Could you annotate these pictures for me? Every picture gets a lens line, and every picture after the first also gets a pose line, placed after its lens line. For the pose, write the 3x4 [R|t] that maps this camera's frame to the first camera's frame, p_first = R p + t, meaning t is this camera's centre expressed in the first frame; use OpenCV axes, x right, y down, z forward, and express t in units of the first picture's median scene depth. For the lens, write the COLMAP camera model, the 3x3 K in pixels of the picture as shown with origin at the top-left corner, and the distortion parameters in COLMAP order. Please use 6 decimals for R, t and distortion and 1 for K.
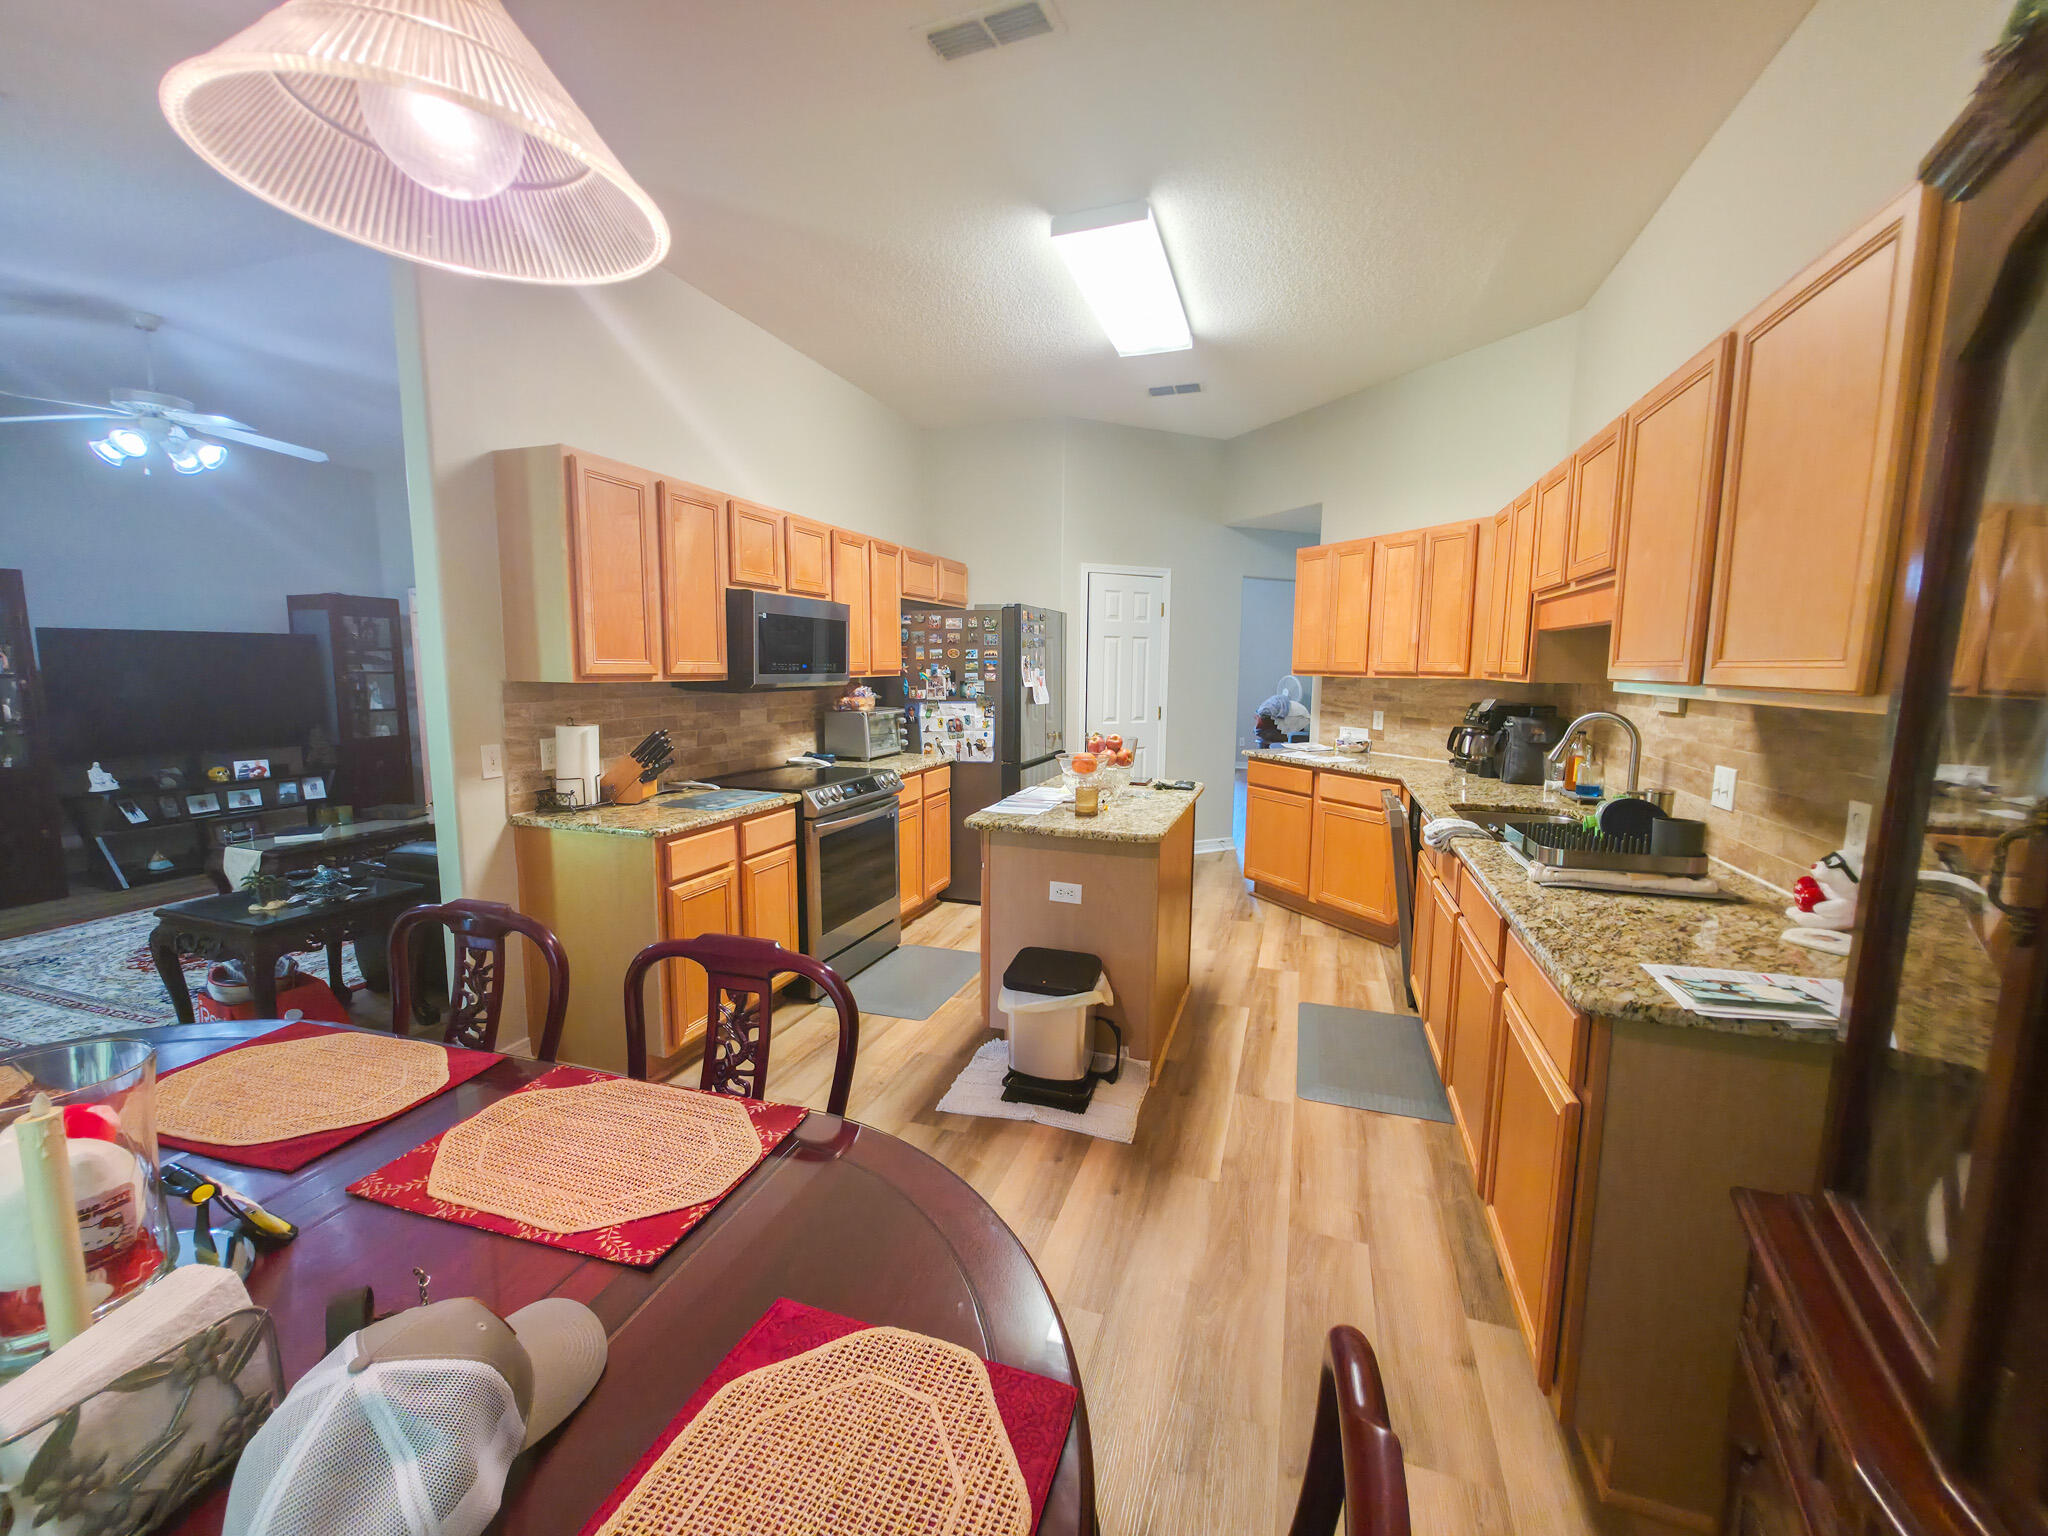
lens RADIAL K [[814.5, 0, 1026.6], [0, 814.5, 757.4], [0, 0, 1]] dist [0.003094, -0.001469]
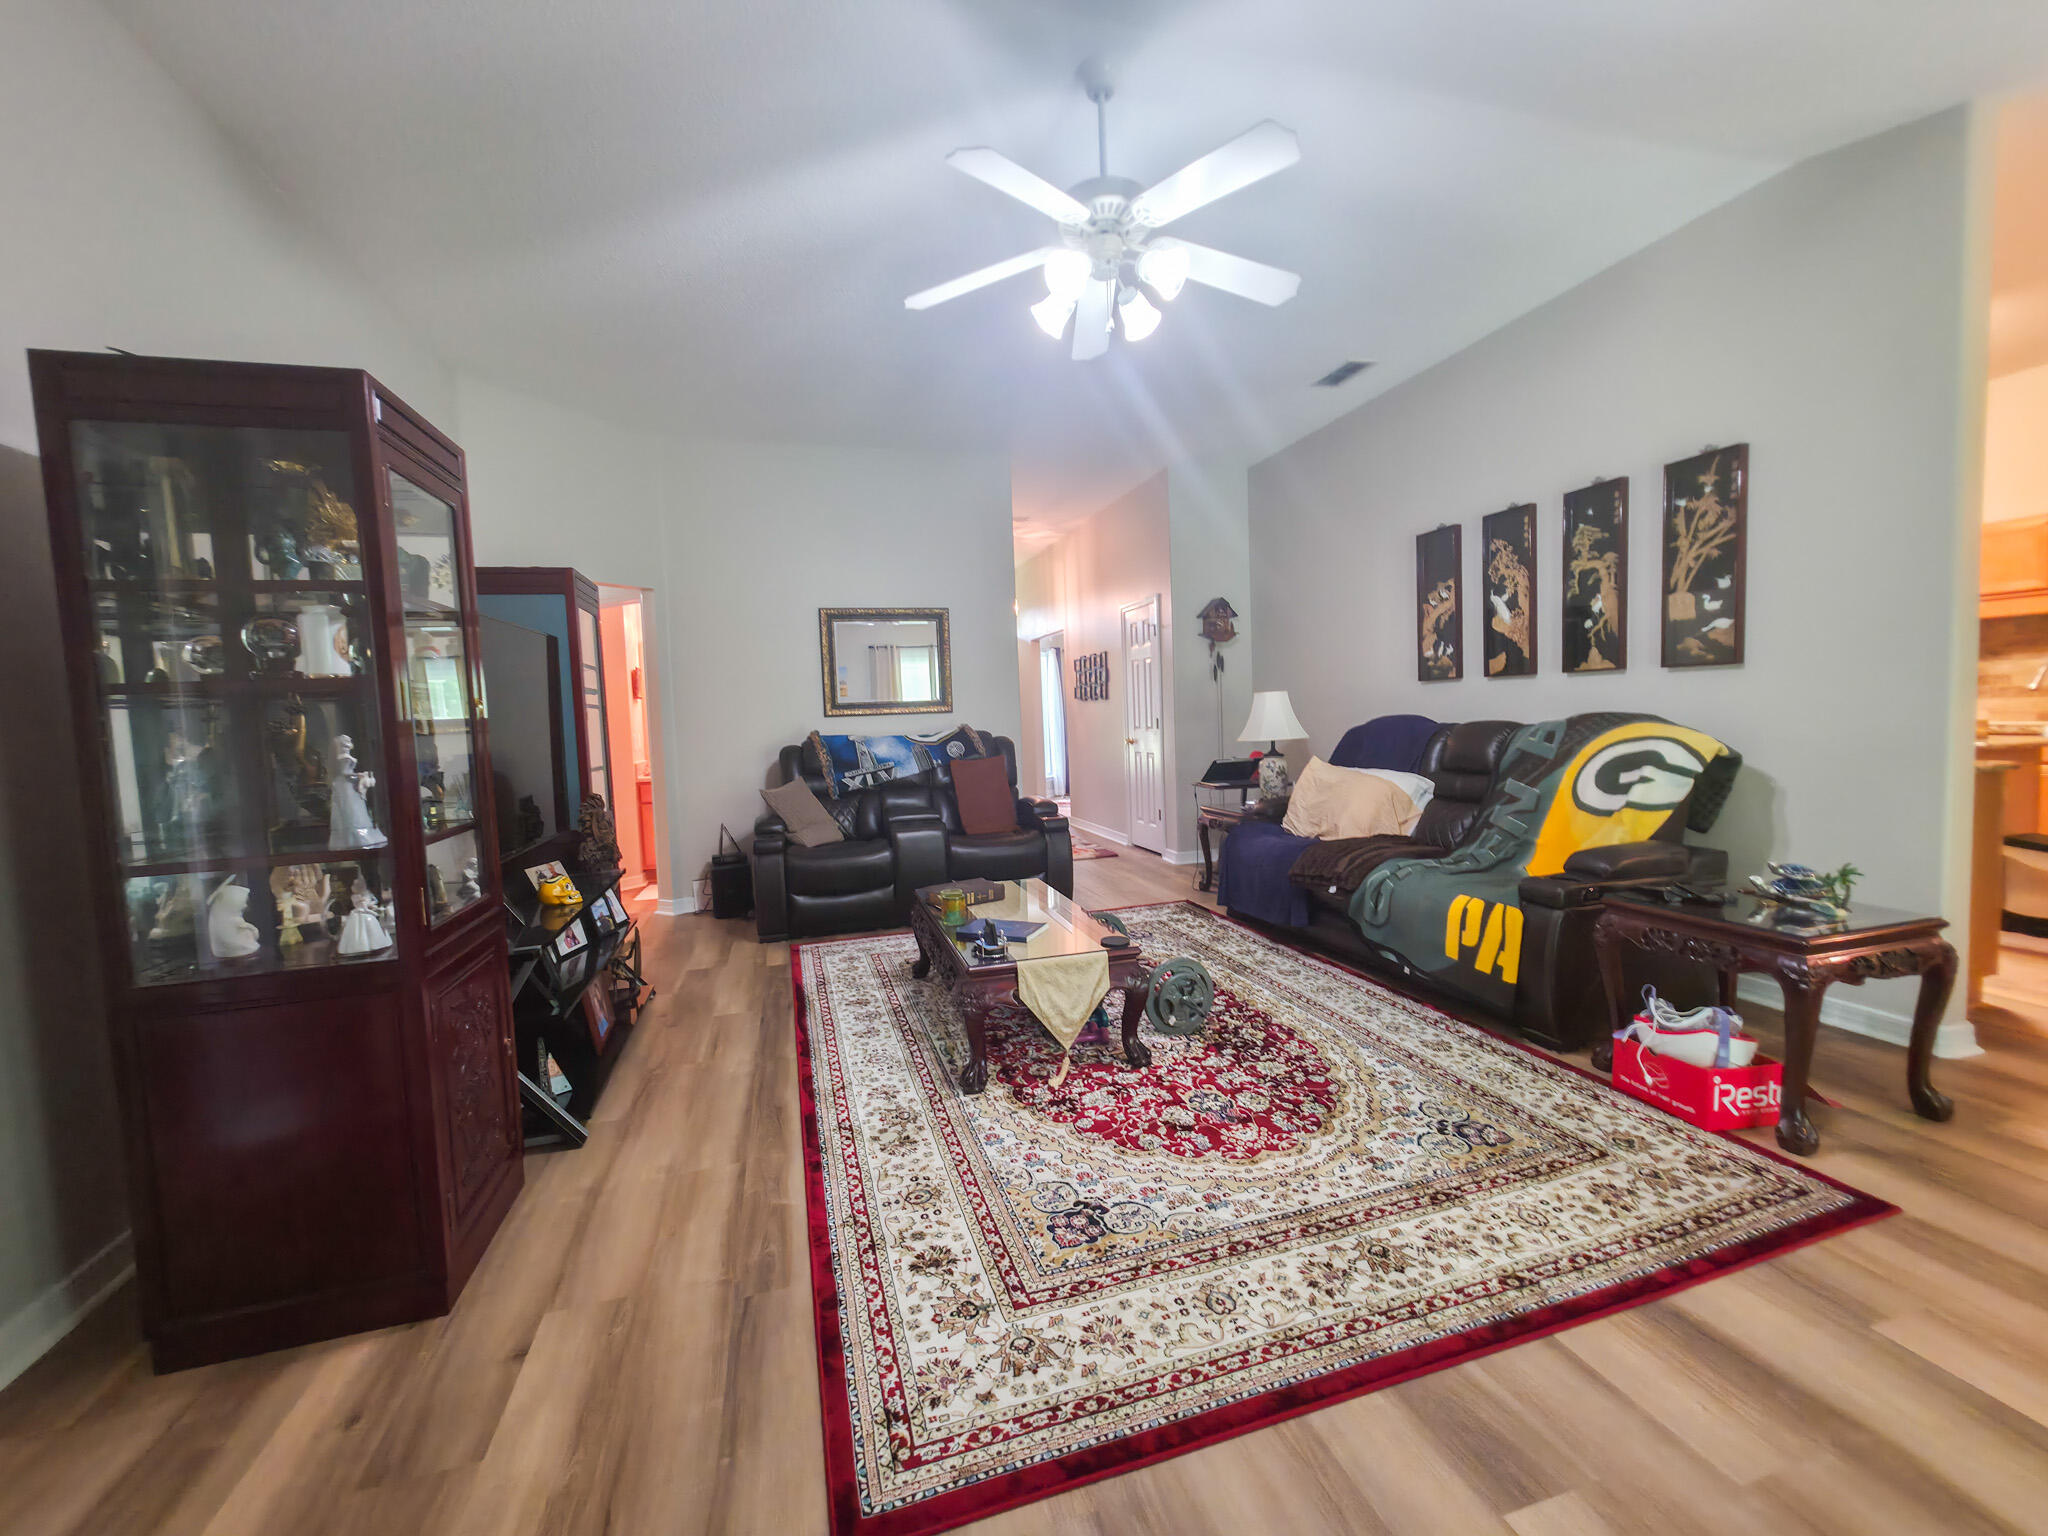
lens RADIAL K [[814.5, 0, 1024.0], [0, 814.5, 760.9], [0, 0, 1]] dist [0.003094, -0.001469]
pose [[0.815280, -0.070400, 0.574771, -1.243004], [0.108834, 0.993522, -0.032686, -0.015732], [-0.568747, 0.089203, 0.817661, 0.477155]]
